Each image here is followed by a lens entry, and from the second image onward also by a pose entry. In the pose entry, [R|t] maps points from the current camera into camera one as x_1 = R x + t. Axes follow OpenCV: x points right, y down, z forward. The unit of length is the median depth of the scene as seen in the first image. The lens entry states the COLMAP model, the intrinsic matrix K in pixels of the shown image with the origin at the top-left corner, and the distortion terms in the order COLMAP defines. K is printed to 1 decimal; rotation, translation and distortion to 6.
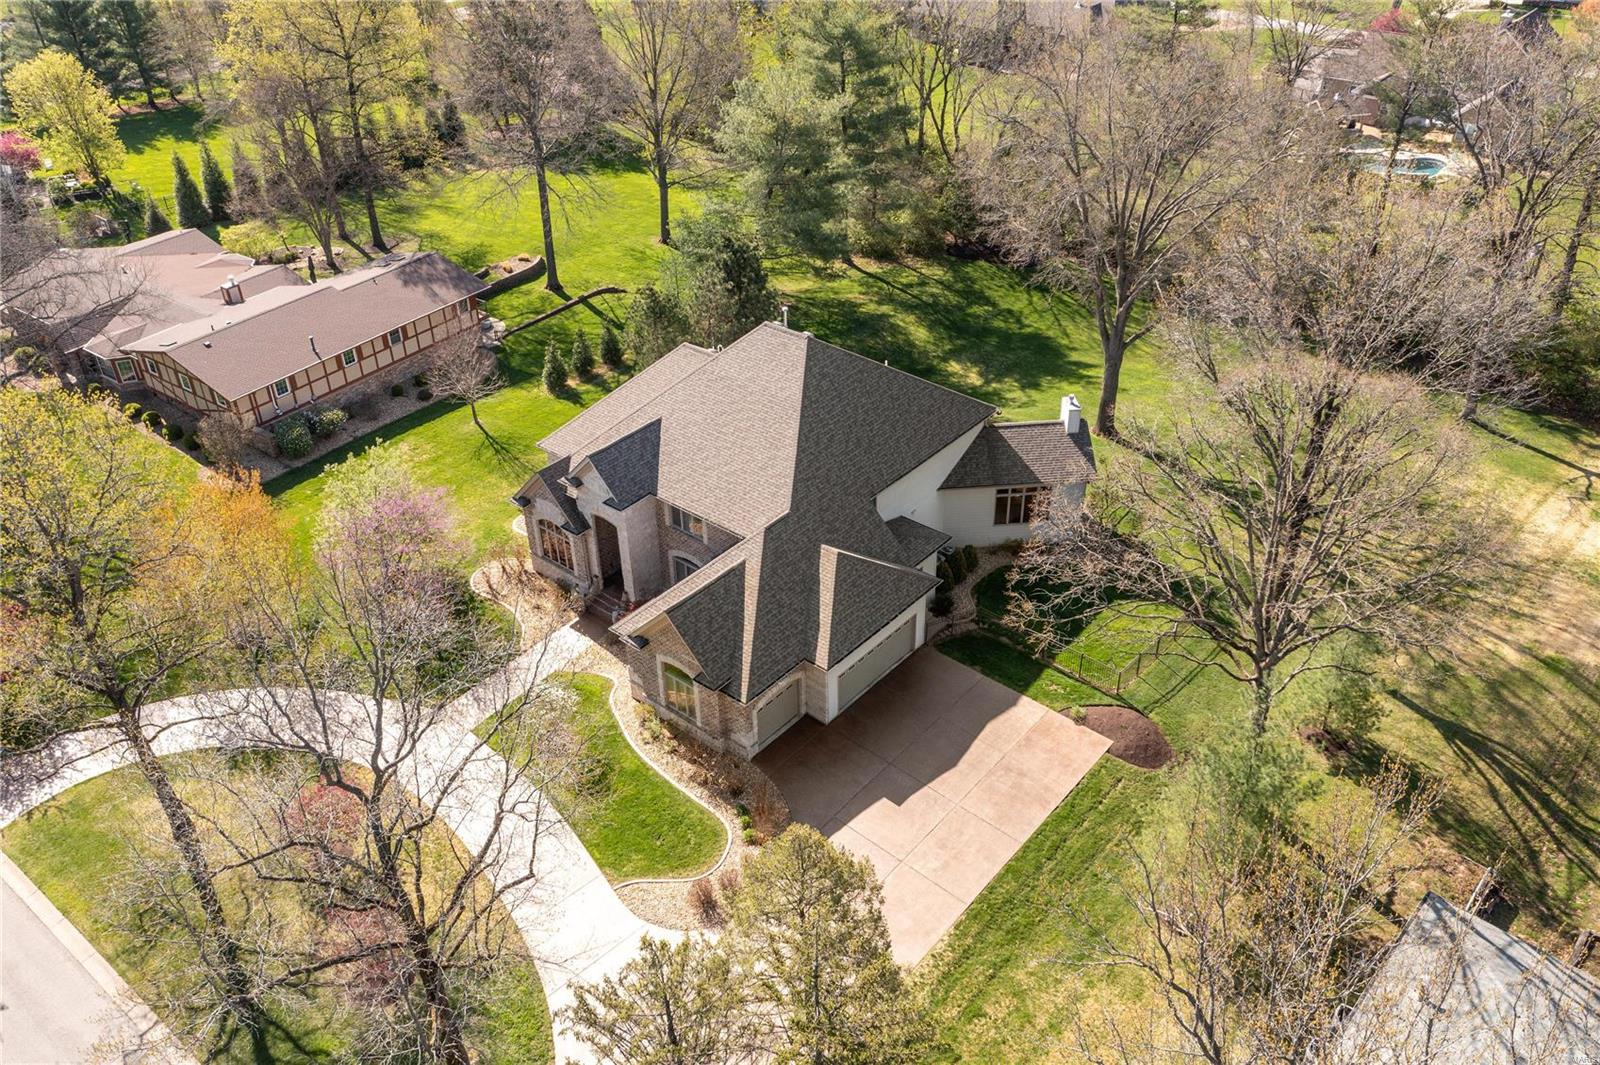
lens RADIAL K [[1276.9, 0, 800.0], [0, 1276.9, 532.5], [0, 0, 1]] dist [0.004675, 0.001400]
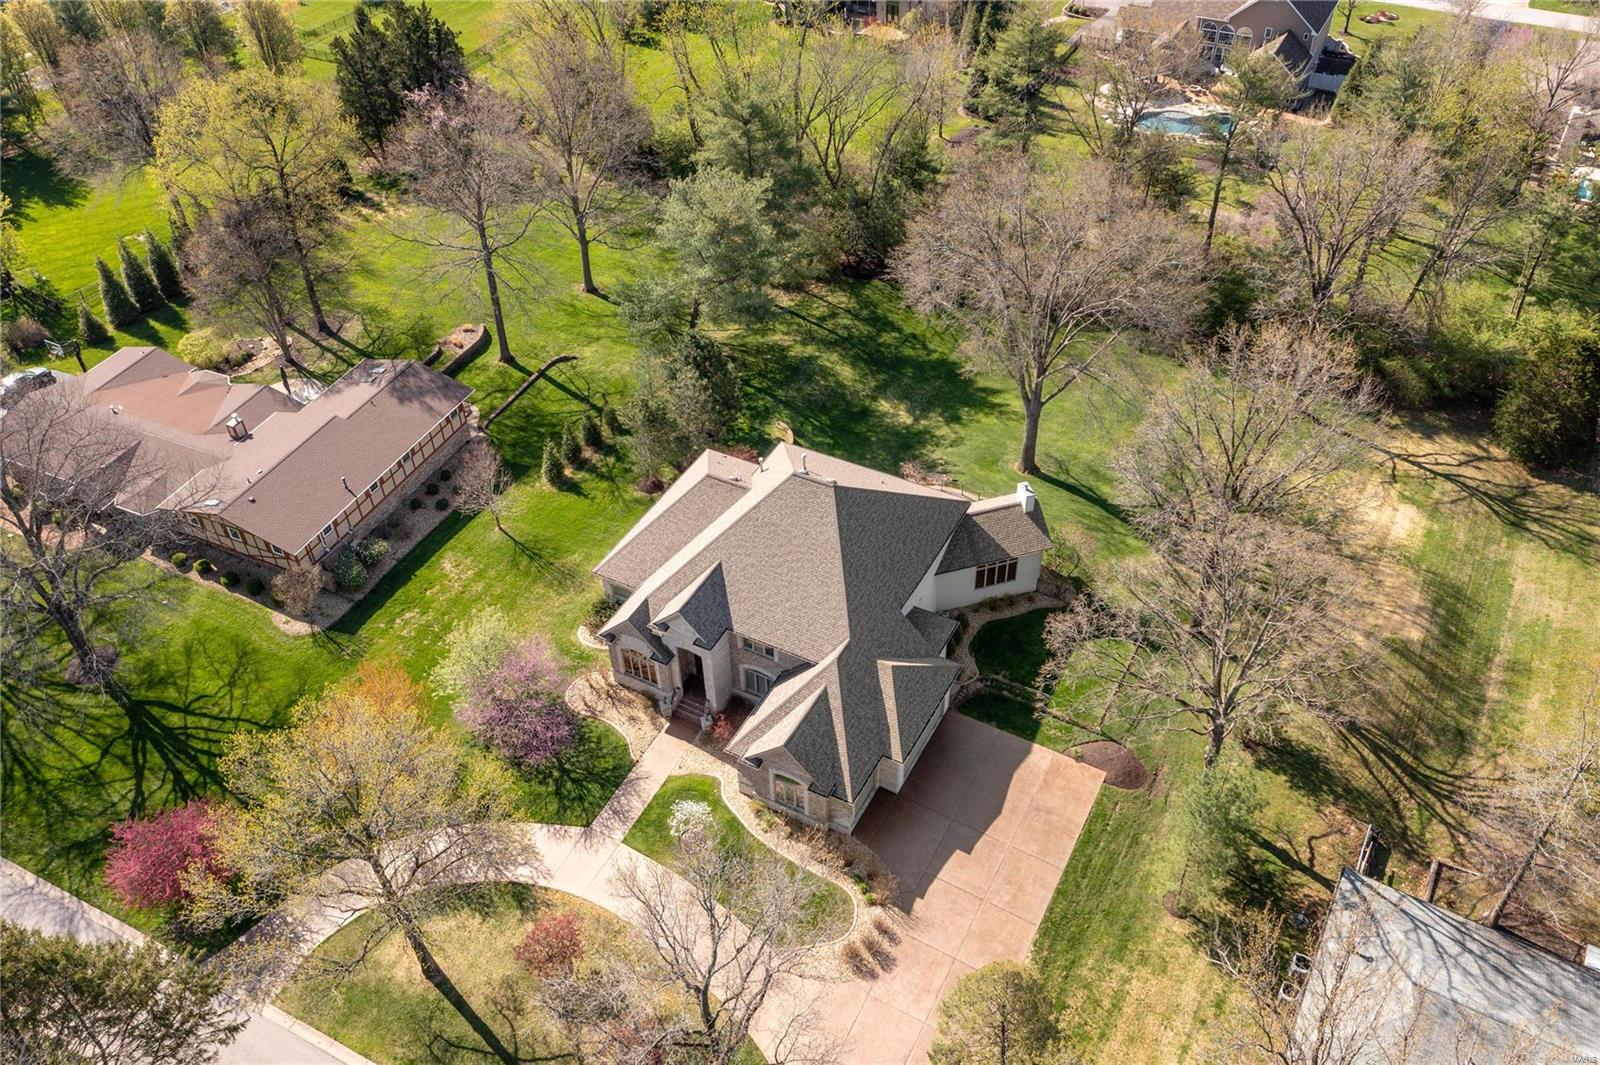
lens RADIAL K [[1276.9, 0, 800.0], [0, 1276.9, 532.5], [0, 0, 1]] dist [0.004675, 0.001400]
pose [[0.979133, -0.139567, 0.147713, -0.206379], [0.118206, 0.982393, 0.144674, -0.278661], [-0.165304, -0.124195, 0.978392, -0.208621]]
